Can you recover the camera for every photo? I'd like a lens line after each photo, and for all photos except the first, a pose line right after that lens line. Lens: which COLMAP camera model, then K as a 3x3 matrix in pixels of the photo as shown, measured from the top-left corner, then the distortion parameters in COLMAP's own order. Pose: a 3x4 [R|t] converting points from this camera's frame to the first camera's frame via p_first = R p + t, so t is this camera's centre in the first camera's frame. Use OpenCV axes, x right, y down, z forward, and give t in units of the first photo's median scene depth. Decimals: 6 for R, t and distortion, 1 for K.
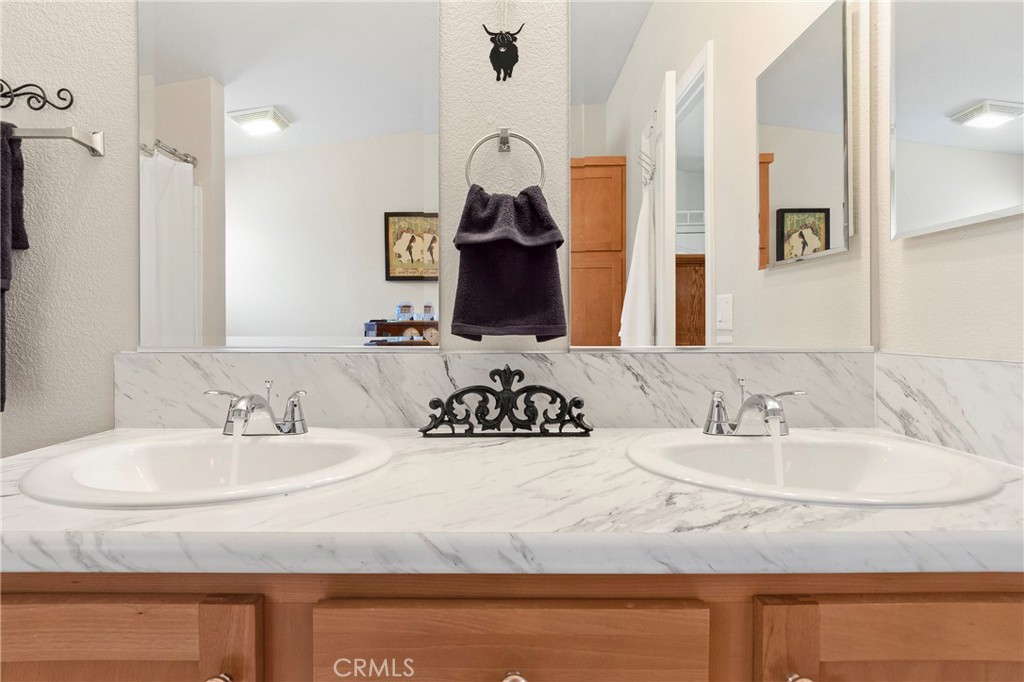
lens RADIAL K [[534.5, 0, 507.5], [0, 534.5, 326.3], [0, 0, 1]] dist [0.006261, -0.001754]
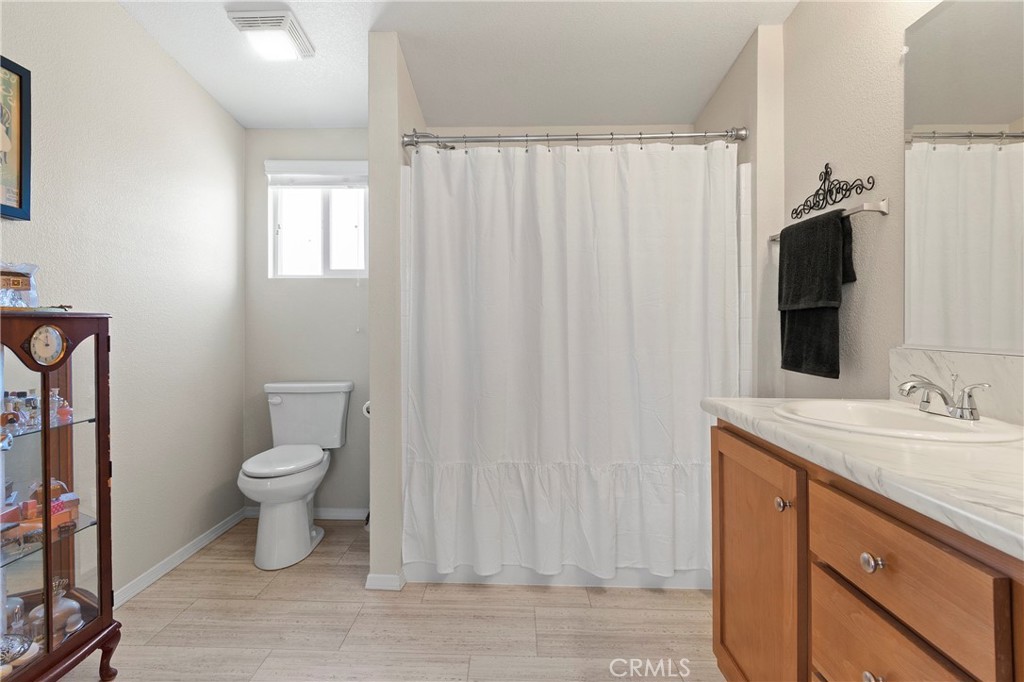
lens RADIAL K [[534.5, 0, 510.4], [0, 534.5, 335.4], [0, 0, 1]] dist [0.006261, -0.001754]
pose [[-0.017617, 0.017239, -0.999696, 0.749590], [-0.005371, 0.999835, 0.017336, -0.003791], [0.999830, 0.005675, -0.017522, -0.010900]]
